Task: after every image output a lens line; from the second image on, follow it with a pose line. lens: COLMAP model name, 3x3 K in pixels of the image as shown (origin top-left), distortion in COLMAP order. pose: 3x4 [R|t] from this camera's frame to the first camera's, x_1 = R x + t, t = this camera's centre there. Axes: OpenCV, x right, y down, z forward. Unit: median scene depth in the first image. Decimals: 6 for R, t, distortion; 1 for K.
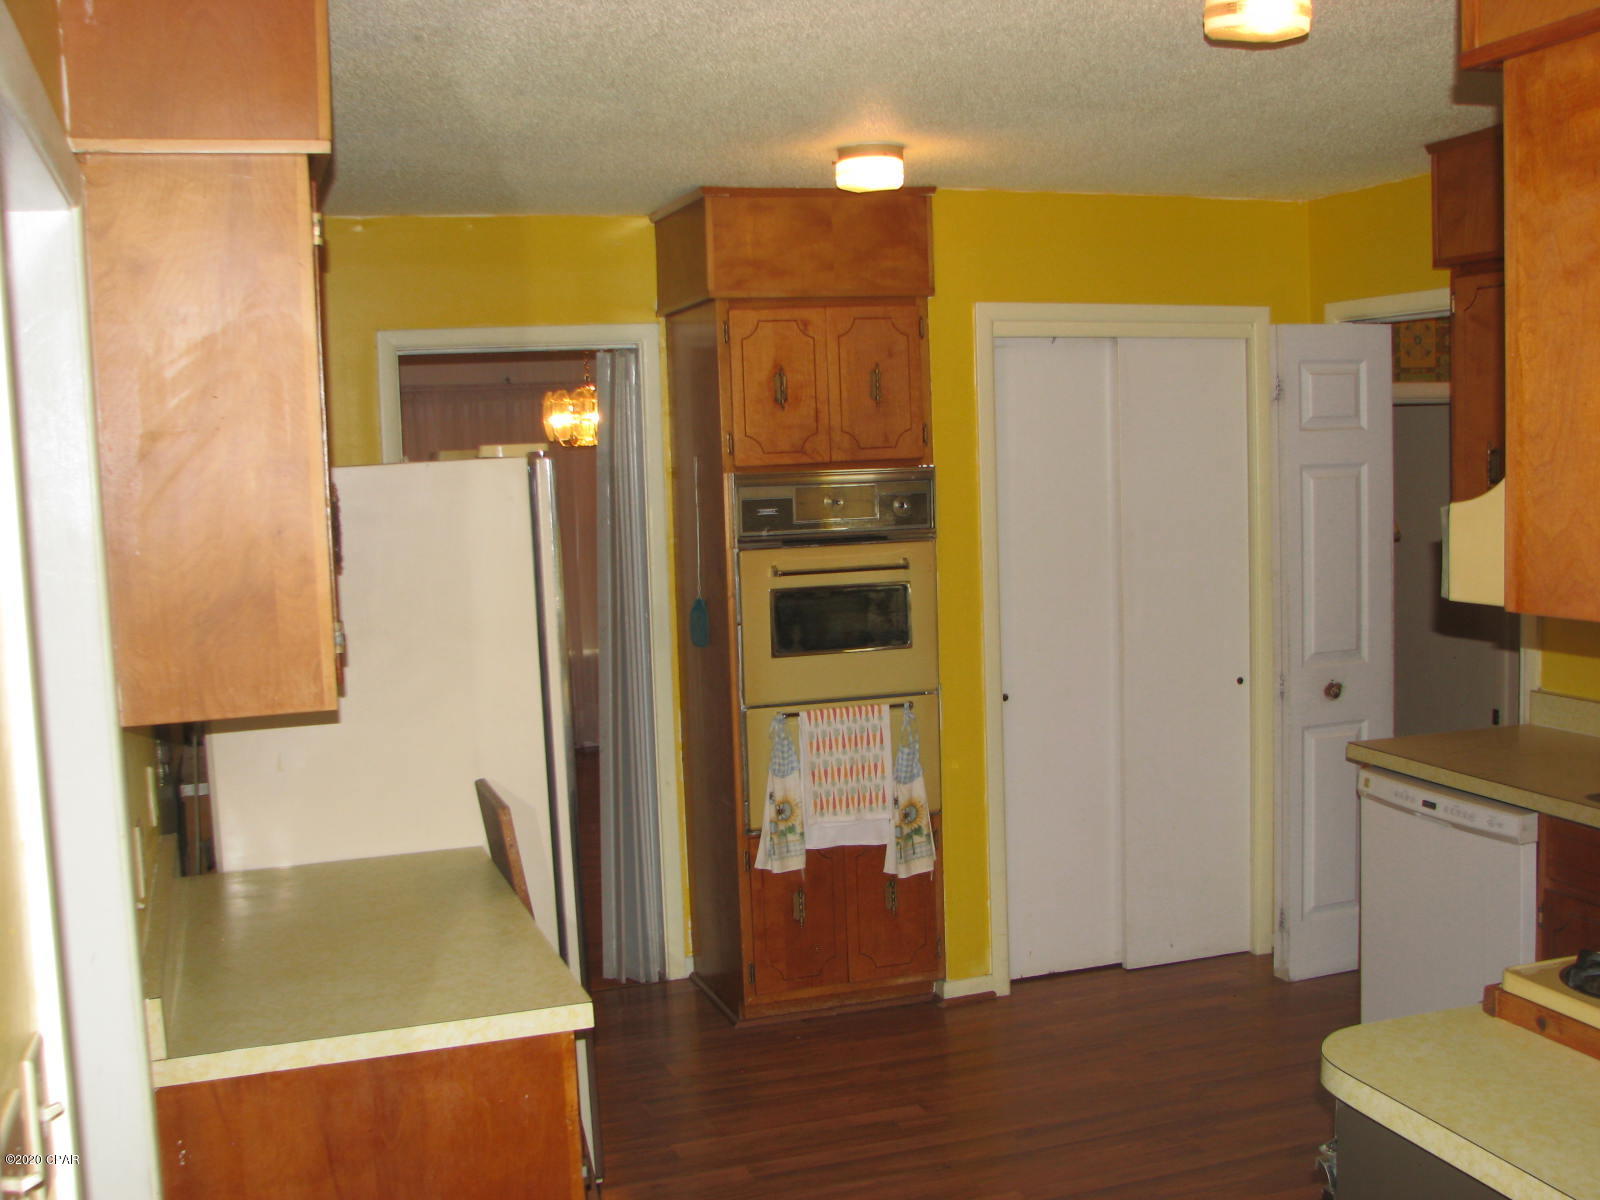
lens RADIAL K [[1747.1, 0, 800.9], [0, 1747.1, 608.5], [0, 0, 1]] dist [-0.100332, 0.000000]
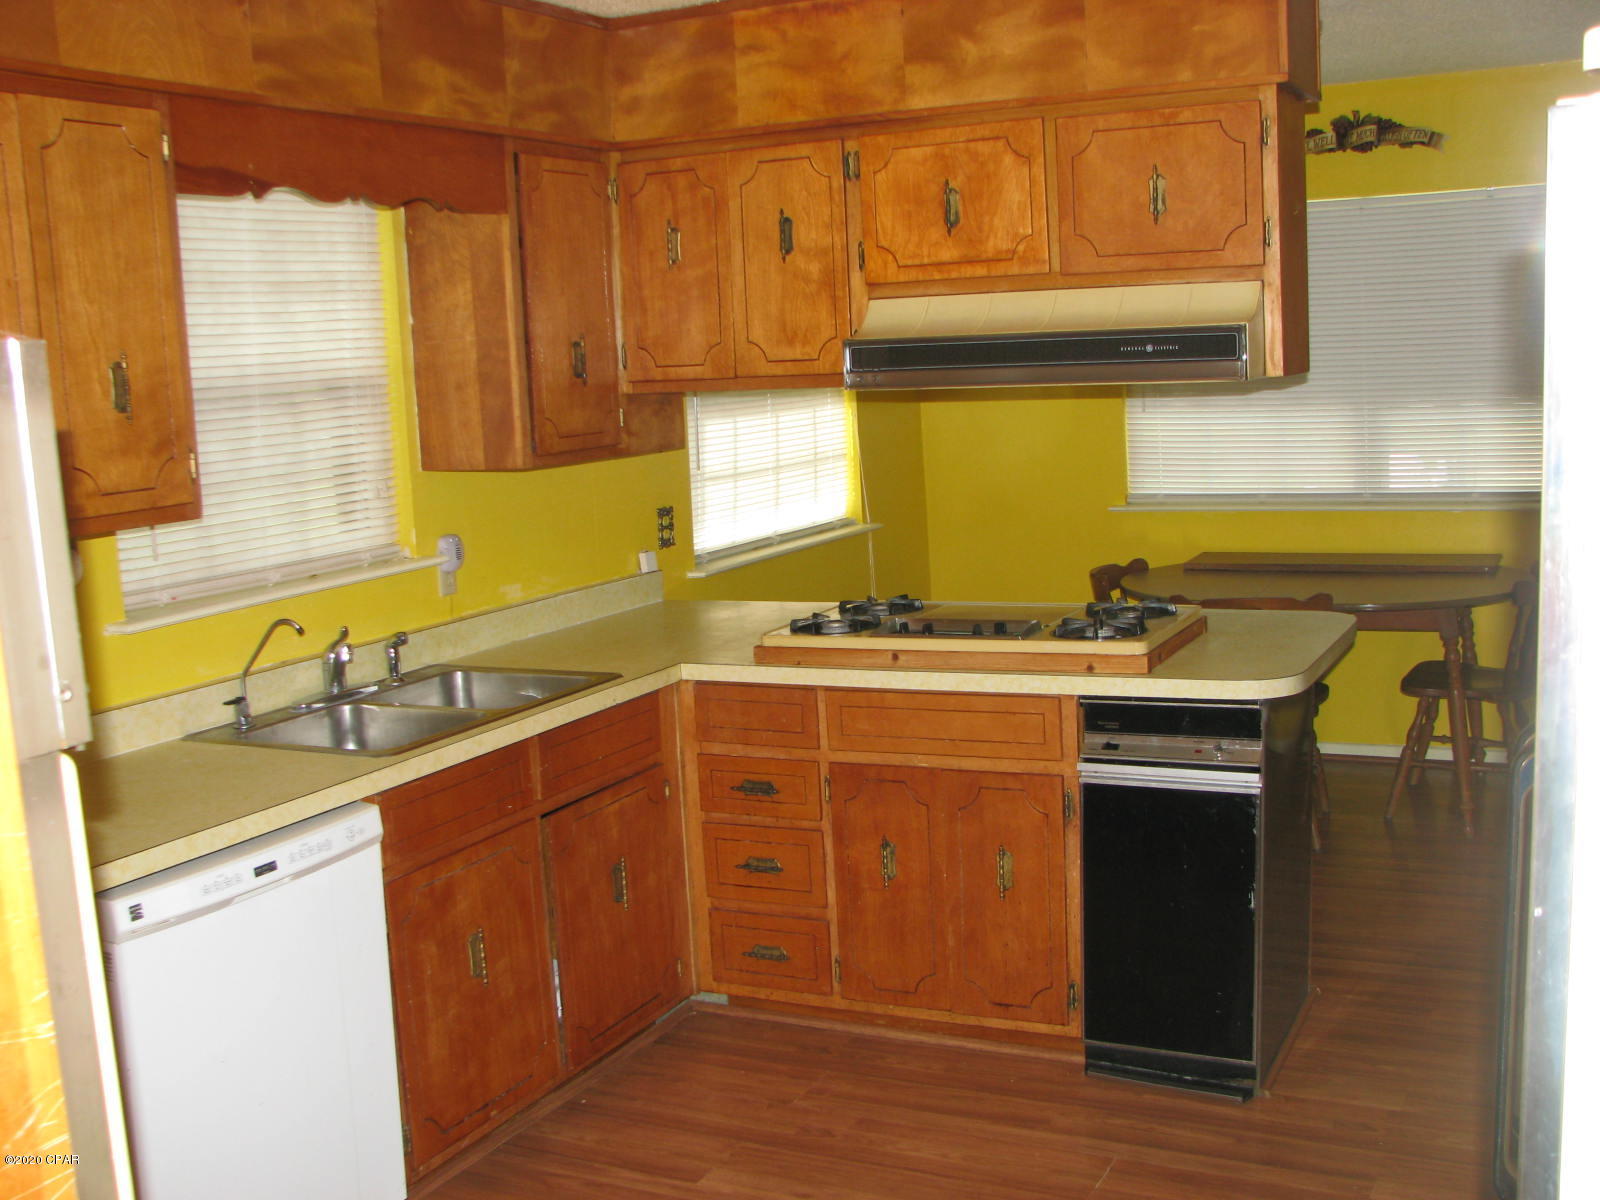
lens RADIAL K [[1747.1, 0, 797.6], [0, 1747.1, 604.5], [0, 0, 1]] dist [-0.100332, 0.000000]
pose [[-0.699393, -0.036062, 0.713827, -0.269965], [0.140293, 0.972371, 0.186580, -0.086800], [-0.700833, 0.230638, -0.675010, 1.284656]]
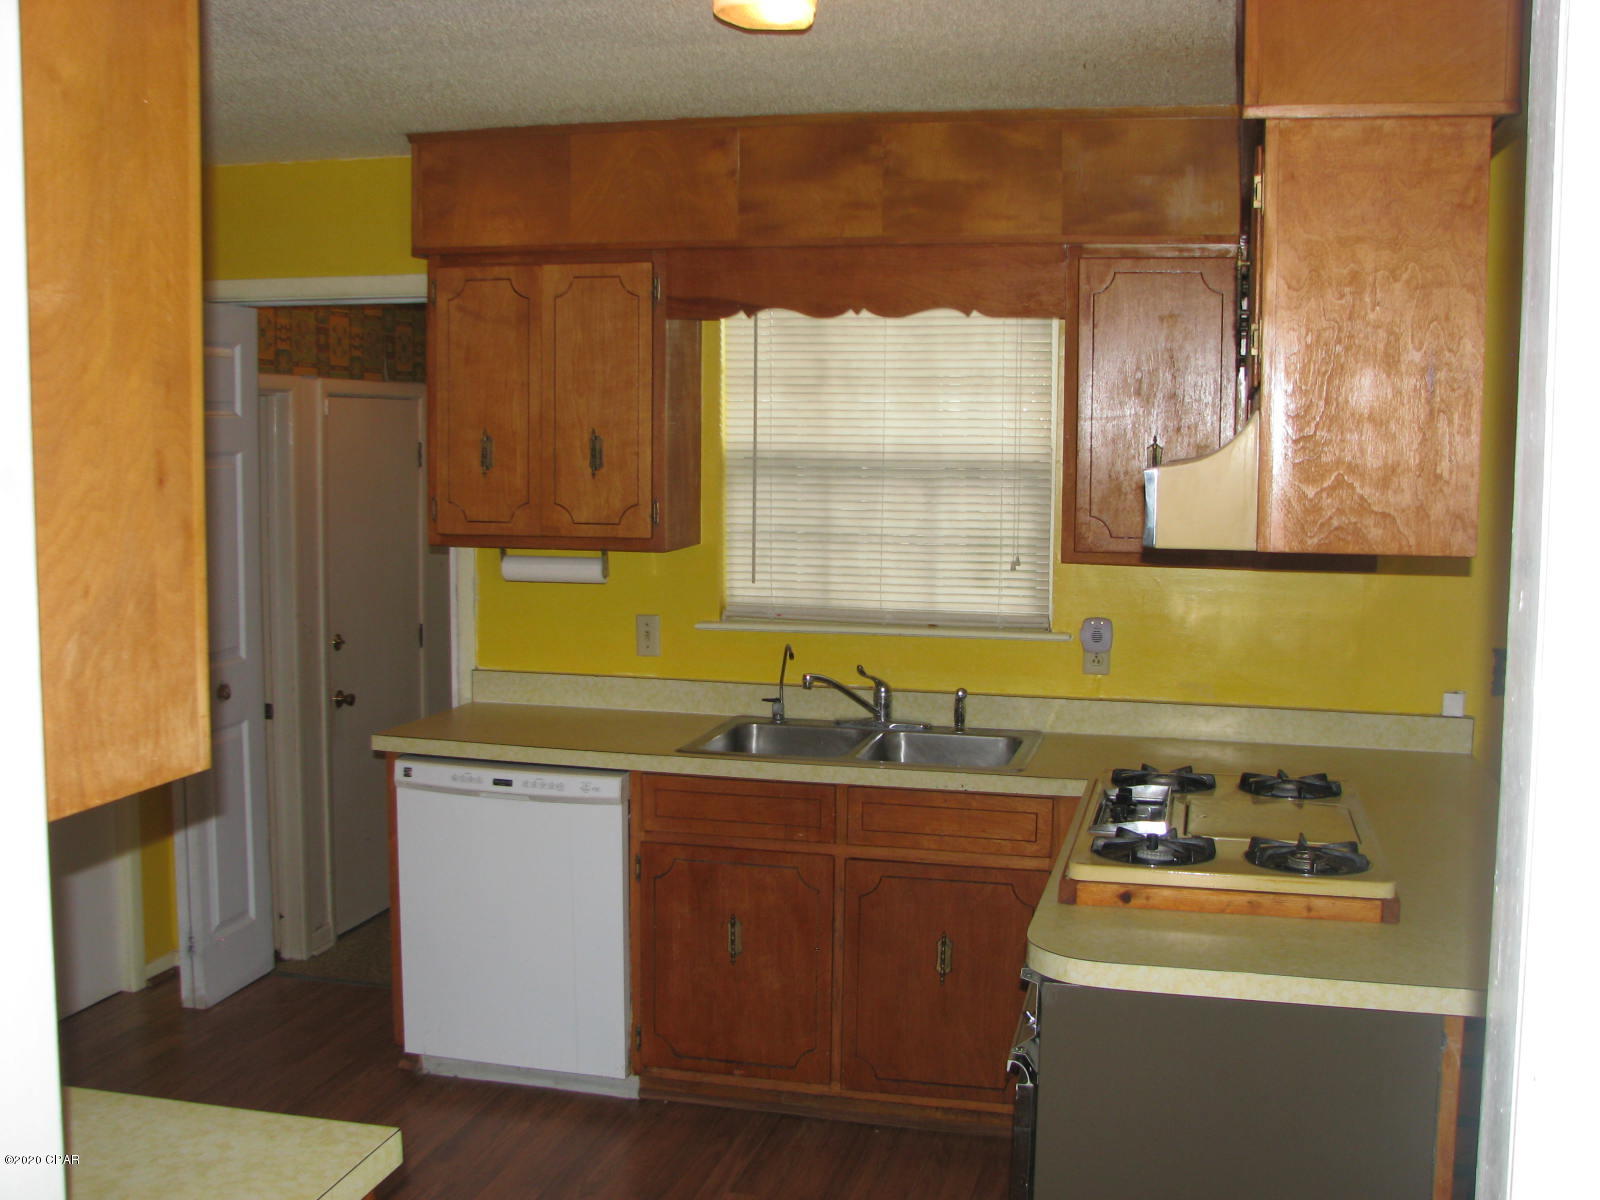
lens RADIAL K [[1747.1, 0, 796.7], [0, 1747.1, 588.9], [0, 0, 1]] dist [-0.100332, 0.000000]
pose [[0.548277, -0.036368, 0.835505, -0.394411], [0.052840, 0.998564, 0.008790, -0.000302], [-0.834626, 0.039329, 0.549412, 0.281804]]
